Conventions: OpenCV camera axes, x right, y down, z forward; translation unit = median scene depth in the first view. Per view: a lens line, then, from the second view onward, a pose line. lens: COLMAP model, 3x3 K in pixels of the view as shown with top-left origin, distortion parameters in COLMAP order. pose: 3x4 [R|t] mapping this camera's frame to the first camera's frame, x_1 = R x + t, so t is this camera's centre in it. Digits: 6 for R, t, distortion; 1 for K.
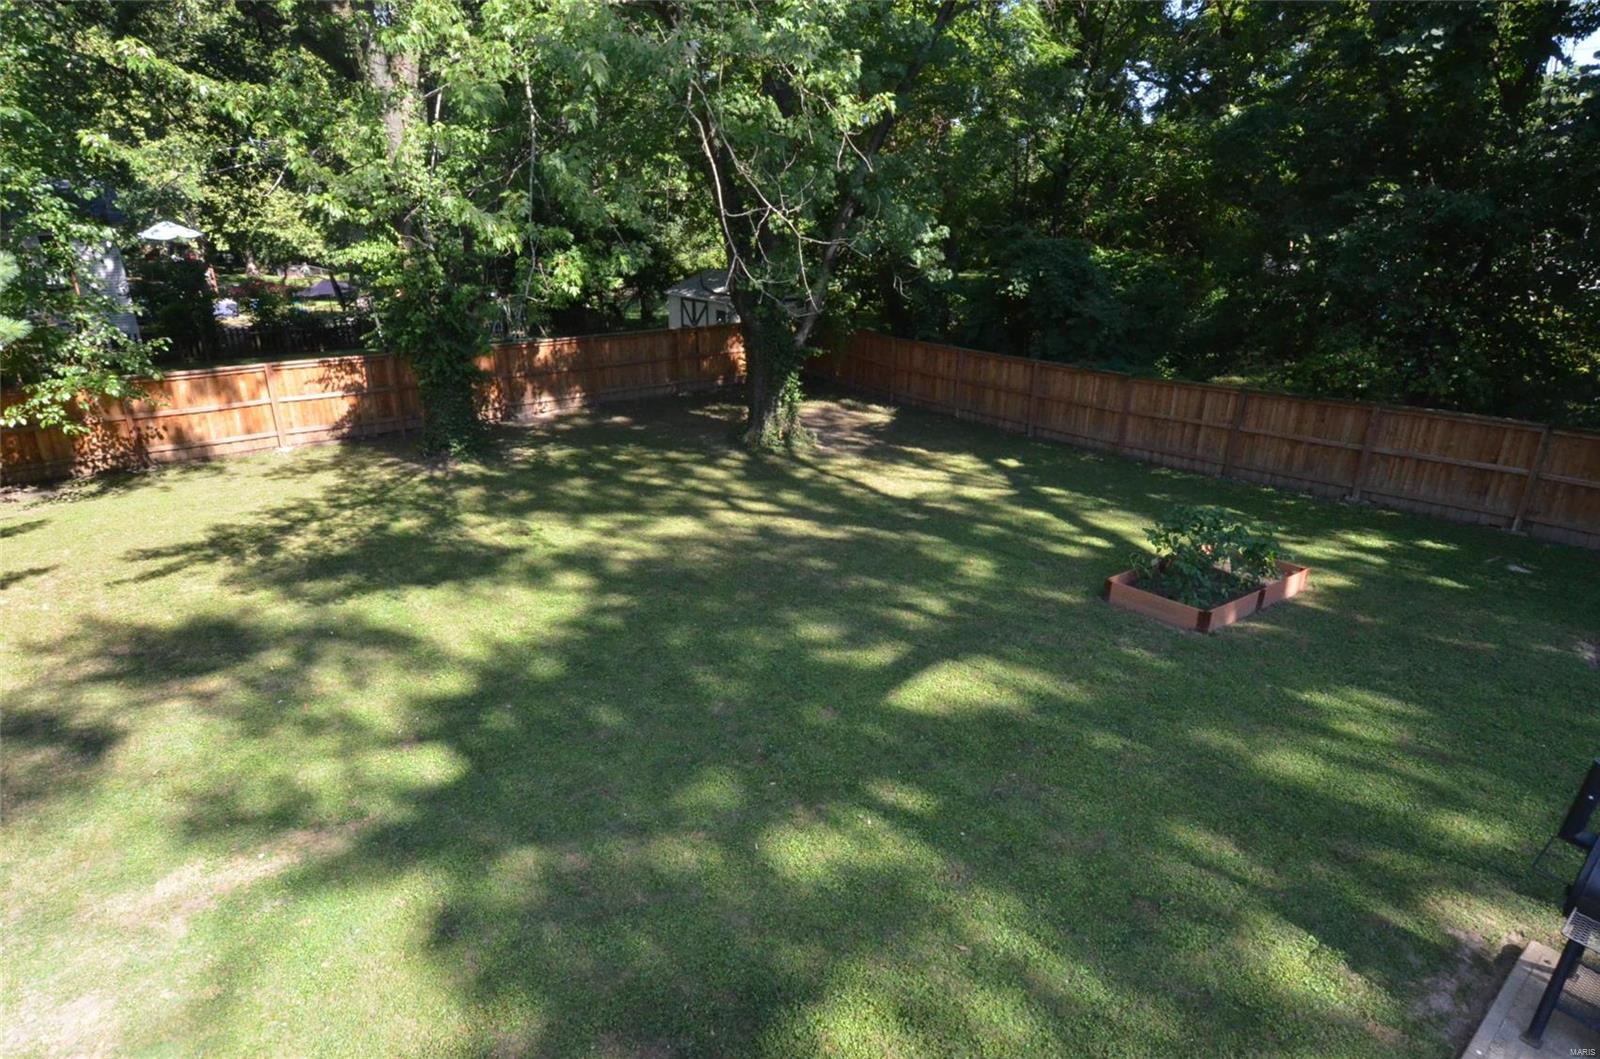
lens RADIAL K [[861.0, 0, 802.1], [0, 861.0, 534.9], [0, 0, 1]] dist [0.000628, -0.005888]
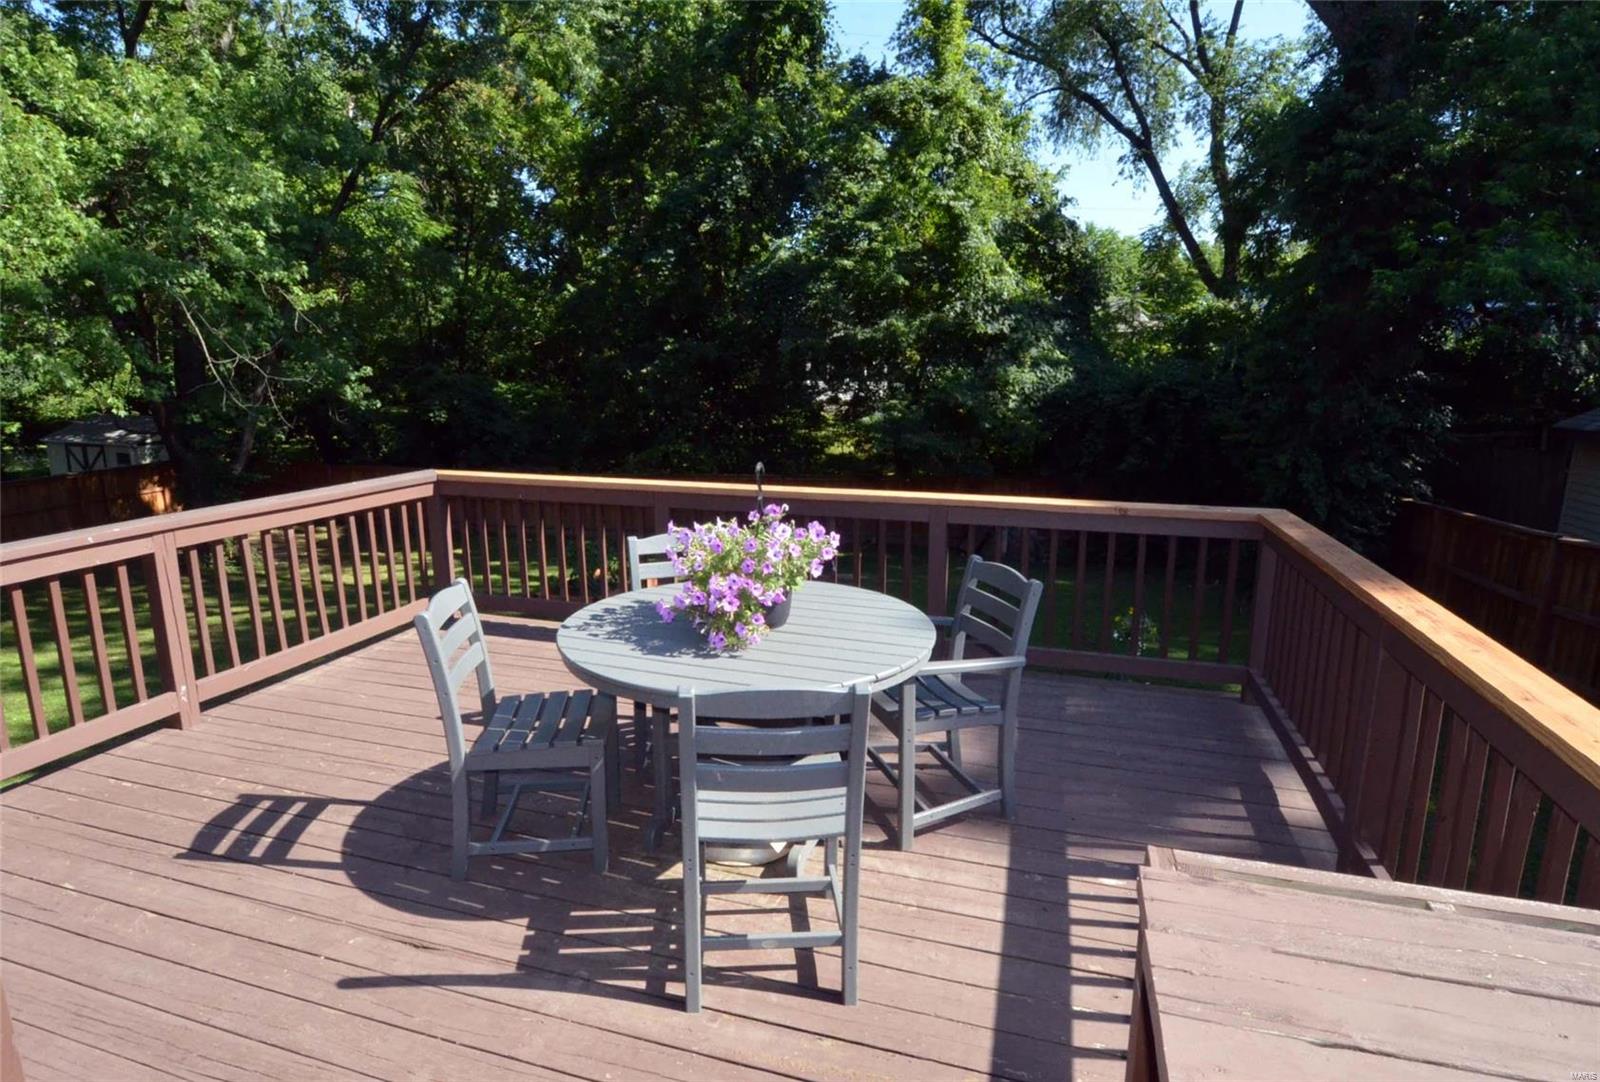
lens RADIAL K [[869.1, 0, 789.8], [0, 869.1, 551.6], [0, 0, 1]] dist [0.004085, -0.000748]
pose [[0.815583, -0.133089, 0.563127, -0.082069], [0.206356, 0.976099, -0.068177, 0.116712], [-0.540594, 0.171809, 0.823553, -0.329387]]
